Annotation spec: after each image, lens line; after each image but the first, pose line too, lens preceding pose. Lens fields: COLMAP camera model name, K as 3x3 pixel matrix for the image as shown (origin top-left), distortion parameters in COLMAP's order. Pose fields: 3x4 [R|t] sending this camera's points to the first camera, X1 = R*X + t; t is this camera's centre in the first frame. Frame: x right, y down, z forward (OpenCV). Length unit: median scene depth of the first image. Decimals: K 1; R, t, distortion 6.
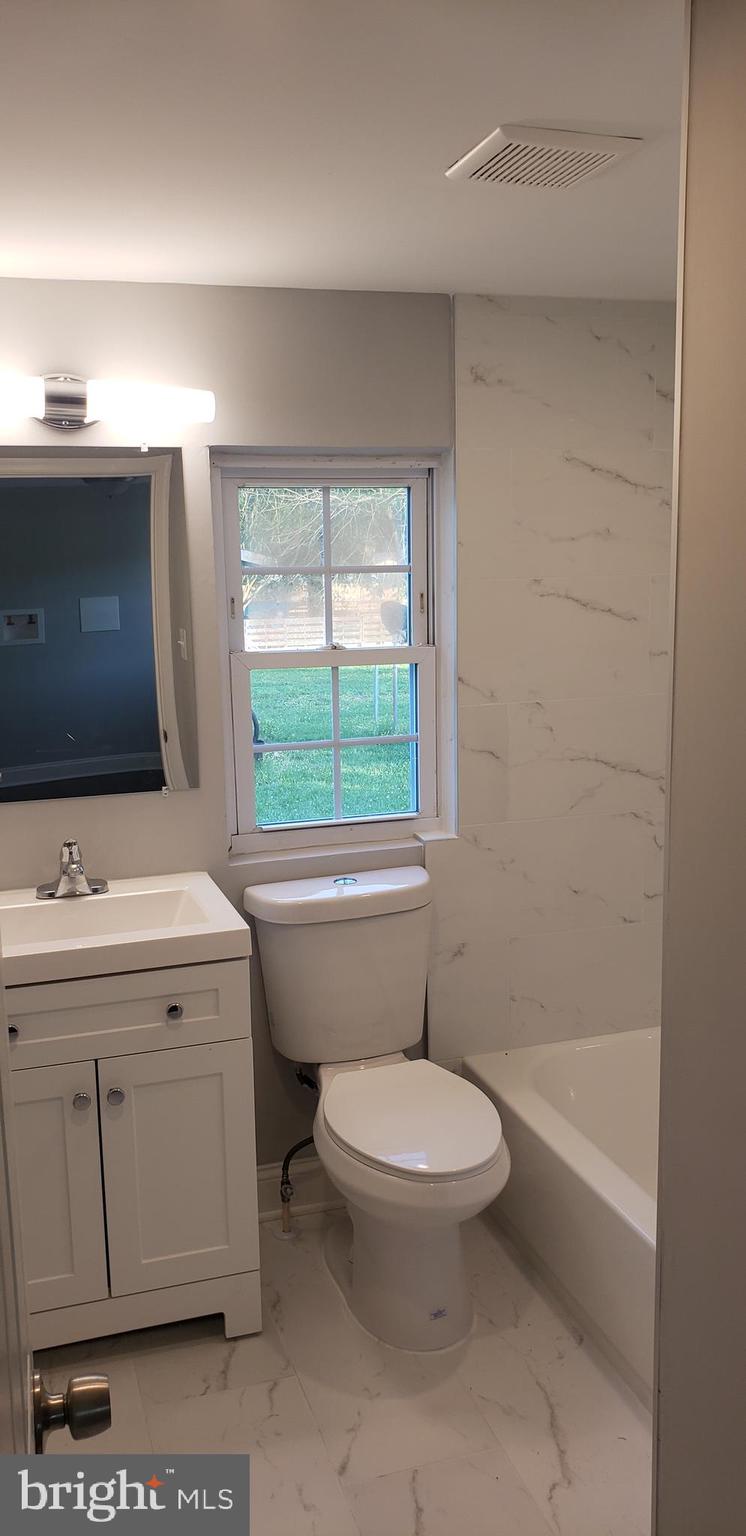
lens RADIAL K [[1232.4, 0, 332.1], [0, 1232.4, 808.7], [0, 0, 1]] dist [0.105474, -0.000607]
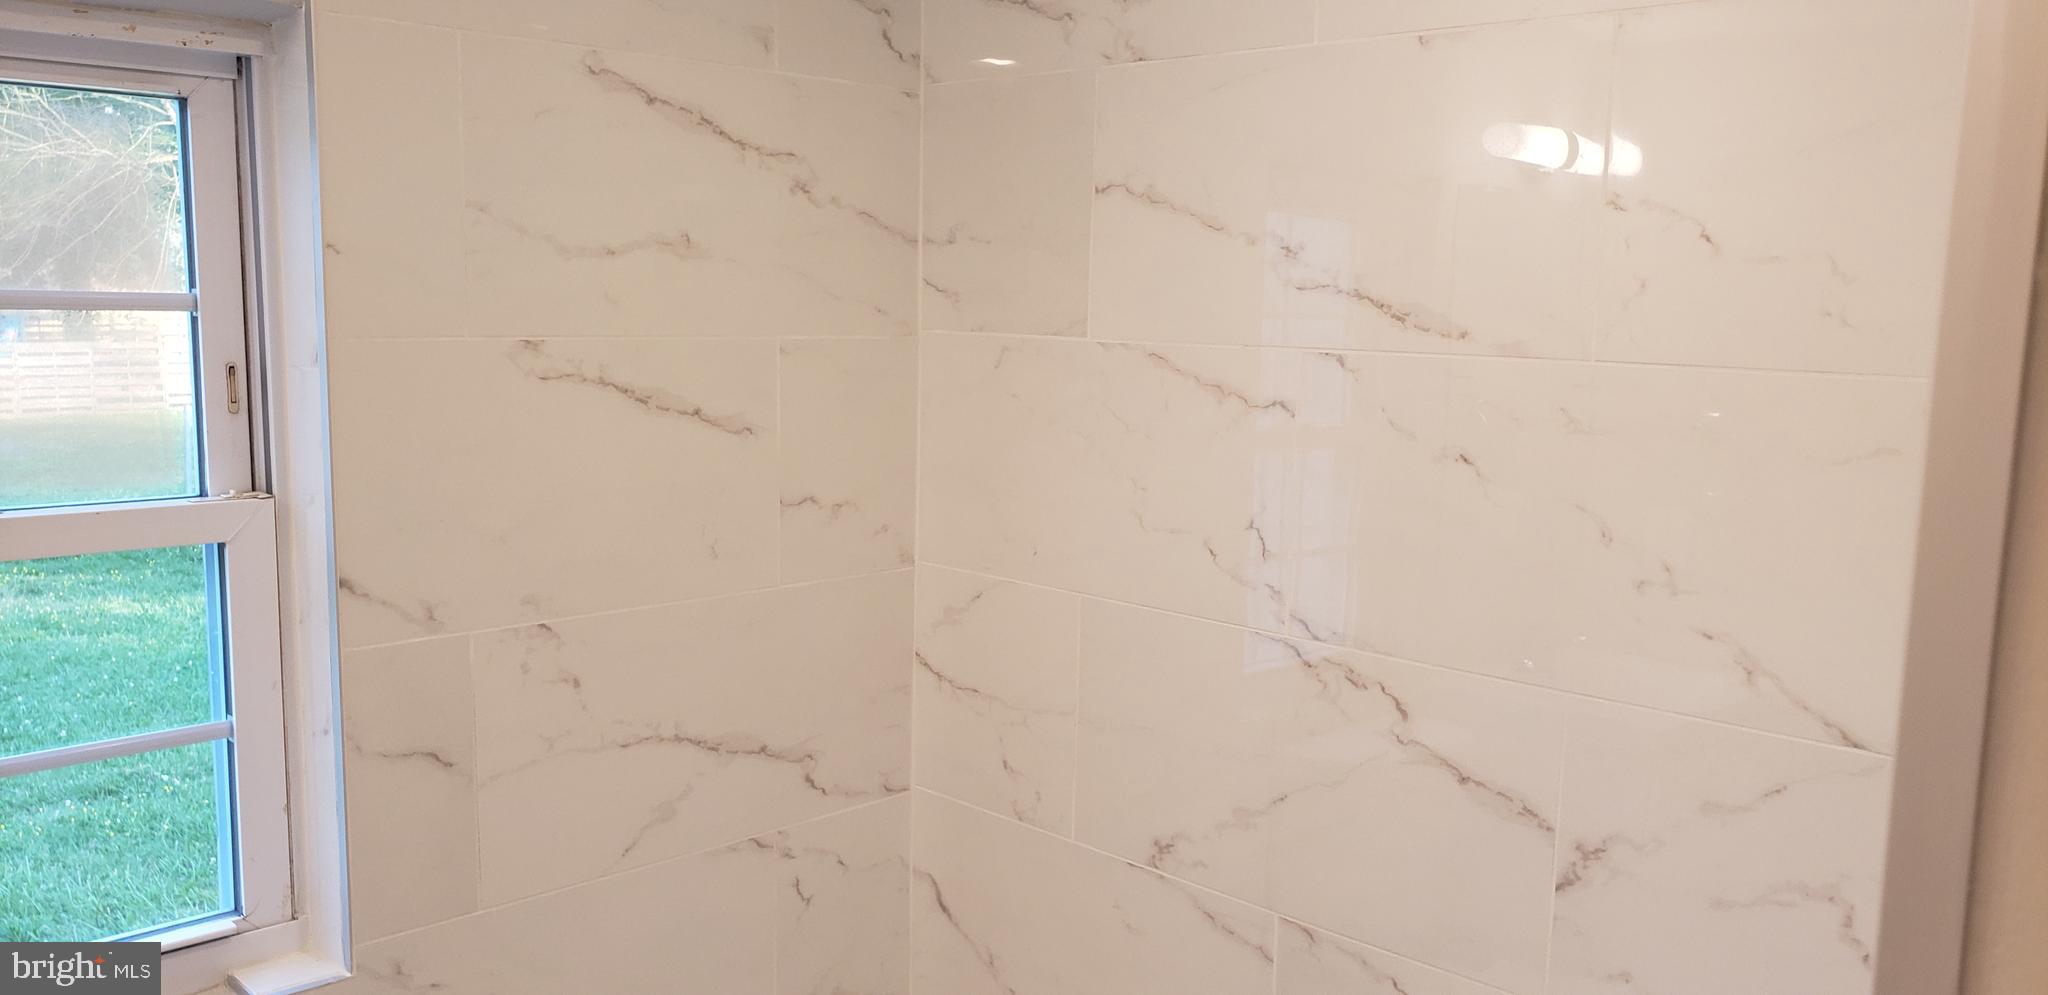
lens RADIAL K [[1640.1, 0, 1024.0], [0, 1640.1, 497.5], [0, 0, 1]] dist [0.022610, 0.005907]
pose [[0.878547, -0.023670, 0.477069, 0.042886], [0.052759, 0.997469, -0.047668, -0.093976], [-0.474733, 0.067049, 0.877572, 0.422371]]
